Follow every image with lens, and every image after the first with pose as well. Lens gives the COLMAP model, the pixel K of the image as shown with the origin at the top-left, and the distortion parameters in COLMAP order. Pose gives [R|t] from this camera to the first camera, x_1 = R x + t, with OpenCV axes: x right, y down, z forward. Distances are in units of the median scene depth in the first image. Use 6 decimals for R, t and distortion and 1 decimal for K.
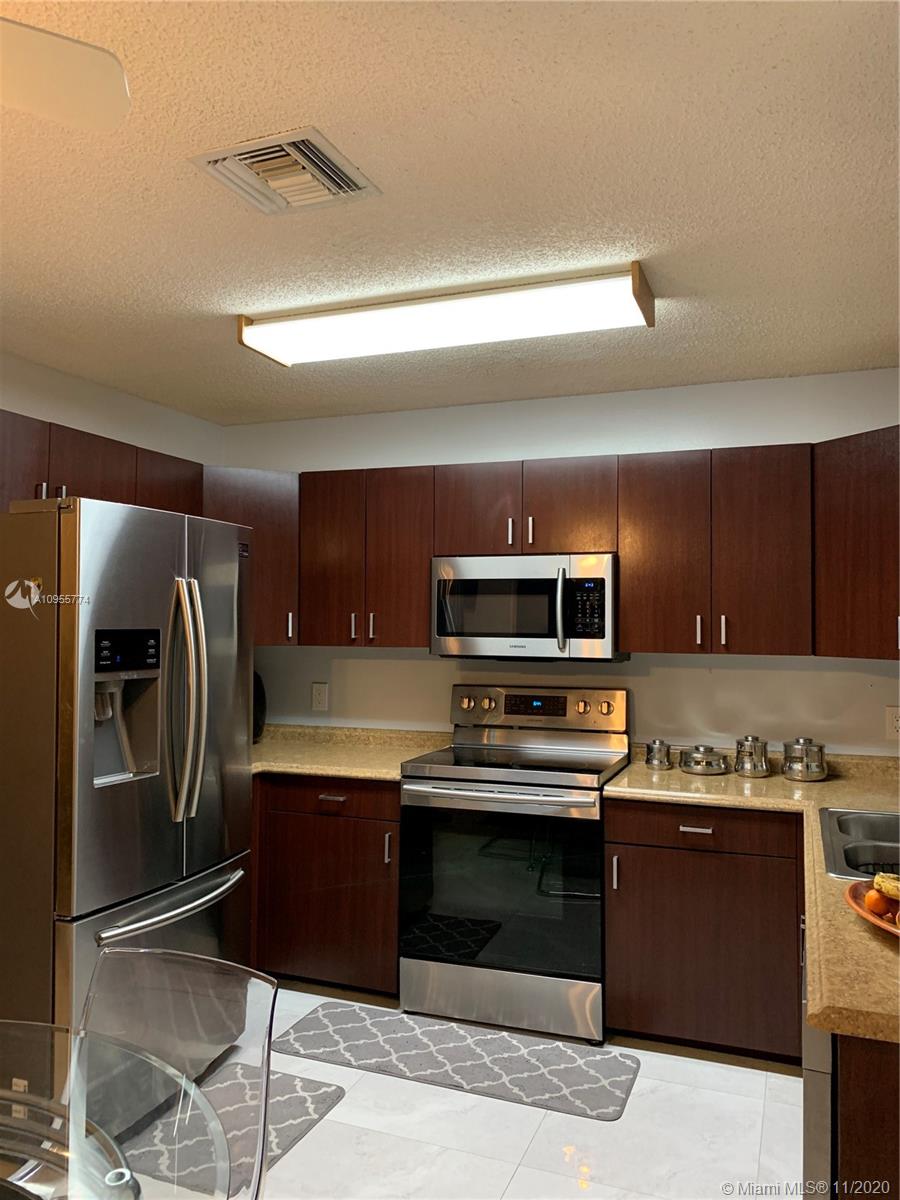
lens RADIAL K [[922.2, 0, 450.0], [0, 922.2, 600.0], [0, 0, 1]] dist [0.069415, -0.001616]
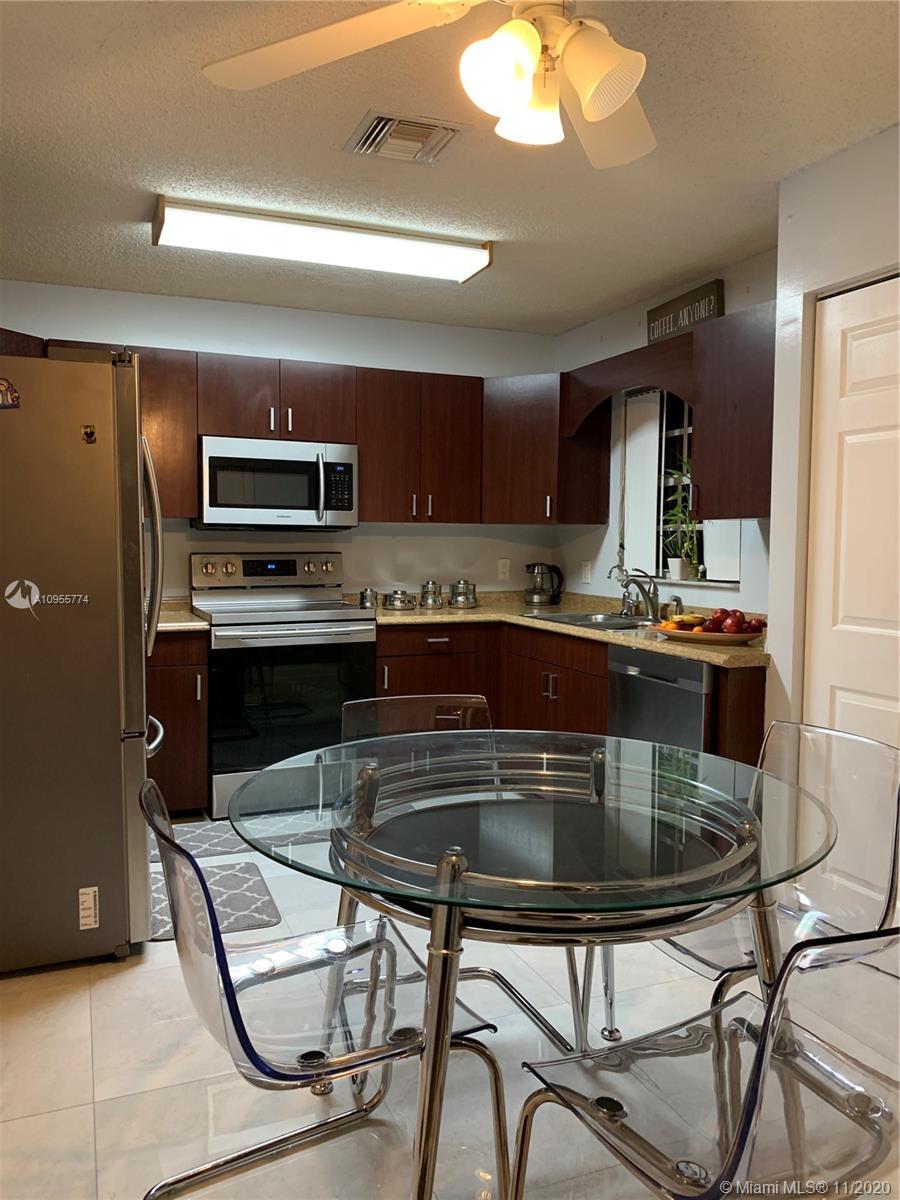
lens RADIAL K [[909.5, 0, 450.0], [0, 909.5, 600.0], [0, 0, 1]] dist [0.080144, -0.000946]
pose [[0.726019, -0.046555, 0.686097, -0.618791], [-0.016364, 0.996254, 0.084917, 0.056105], [-0.687480, -0.072878, 0.722538, -0.034012]]
